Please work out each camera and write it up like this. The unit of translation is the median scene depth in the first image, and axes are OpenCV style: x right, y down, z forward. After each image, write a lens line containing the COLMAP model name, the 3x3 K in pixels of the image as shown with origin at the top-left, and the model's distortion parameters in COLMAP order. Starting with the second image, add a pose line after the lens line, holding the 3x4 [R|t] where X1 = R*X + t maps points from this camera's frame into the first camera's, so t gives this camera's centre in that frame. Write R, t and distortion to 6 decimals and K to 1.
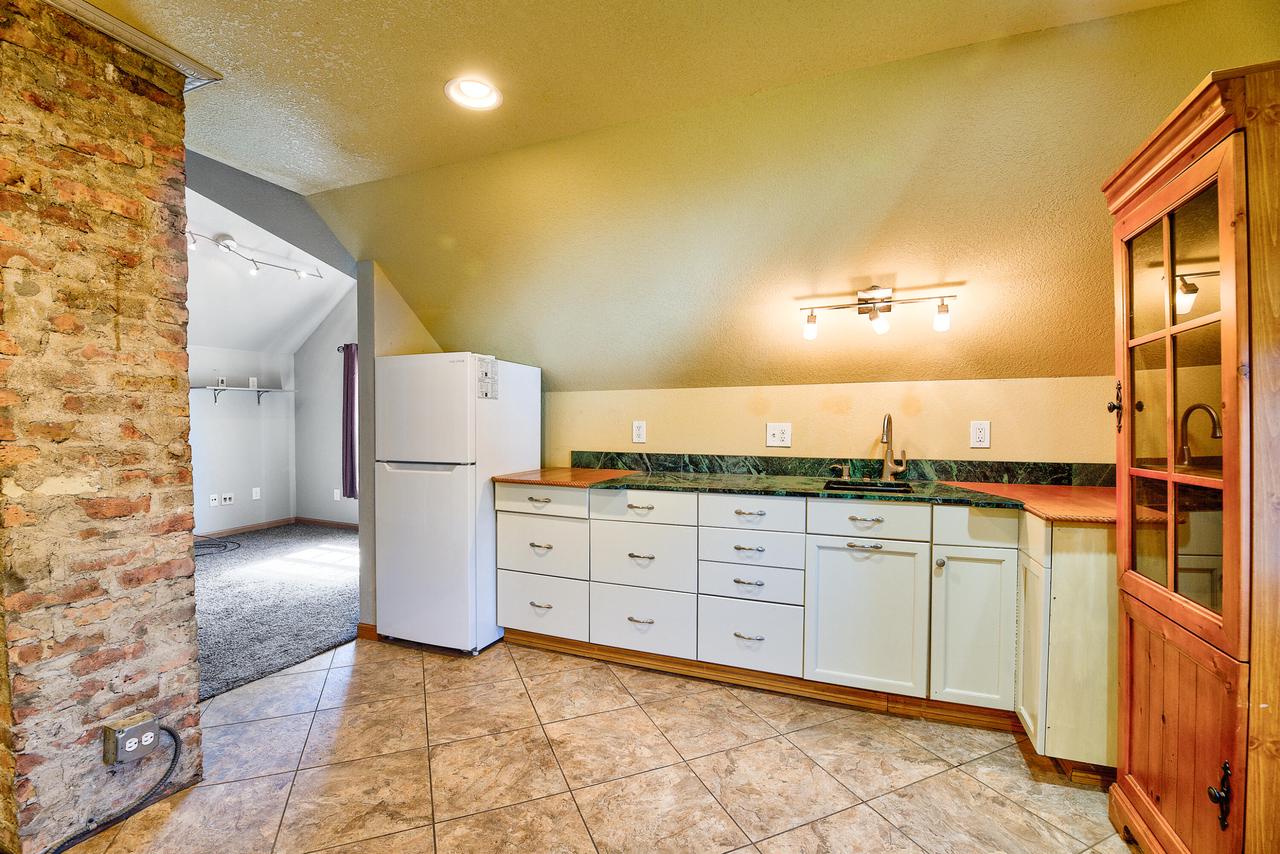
lens RADIAL K [[538.3, 0, 643.8], [0, 538.3, 444.0], [0, 0, 1]] dist [-0.013804, -0.000601]
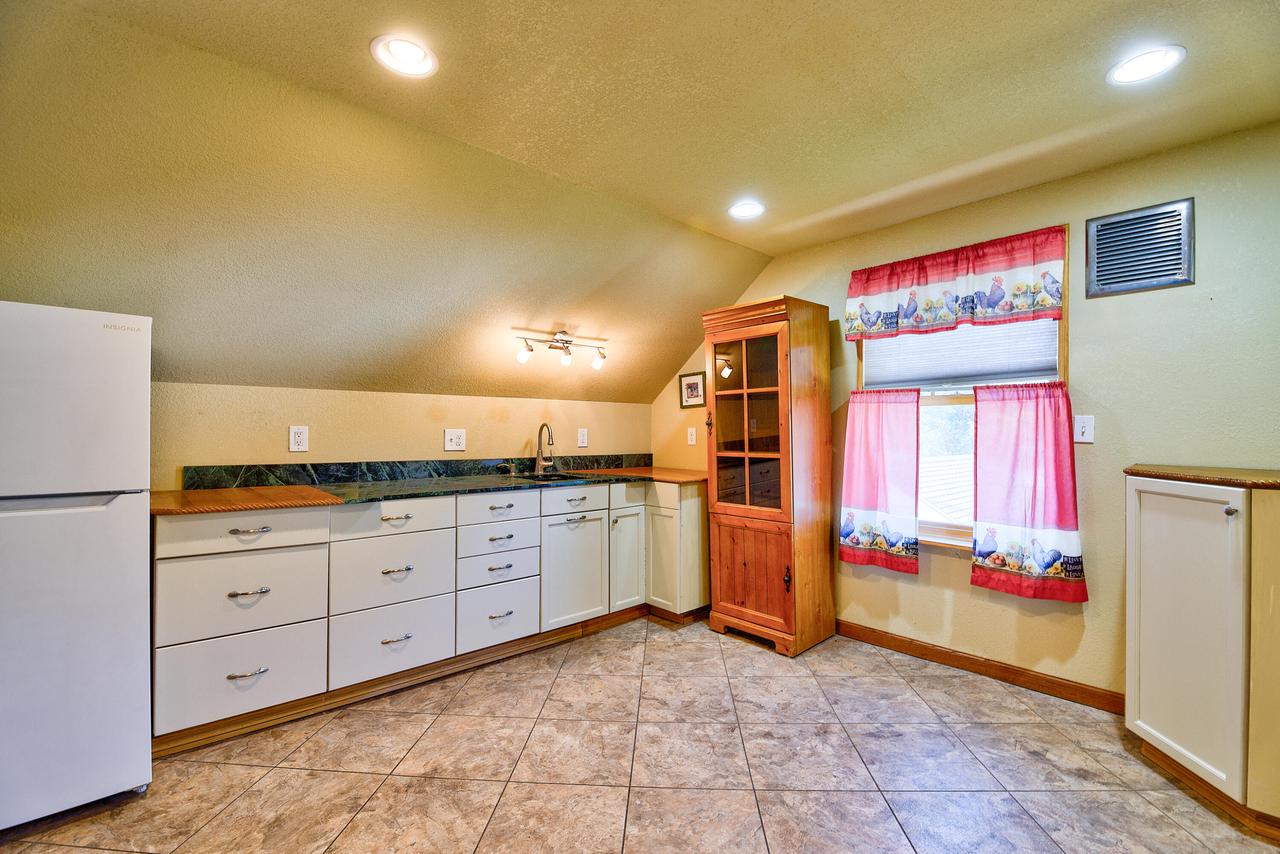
lens RADIAL K [[527.5, 0, 647.6], [0, 527.5, 431.9], [0, 0, 1]] dist [-0.011823, -0.000893]
pose [[0.450845, 0.000795, 0.892602, -0.656199], [0.026899, 0.999533, -0.014476, -0.008659], [-0.892197, 0.030536, 0.450614, 0.193591]]
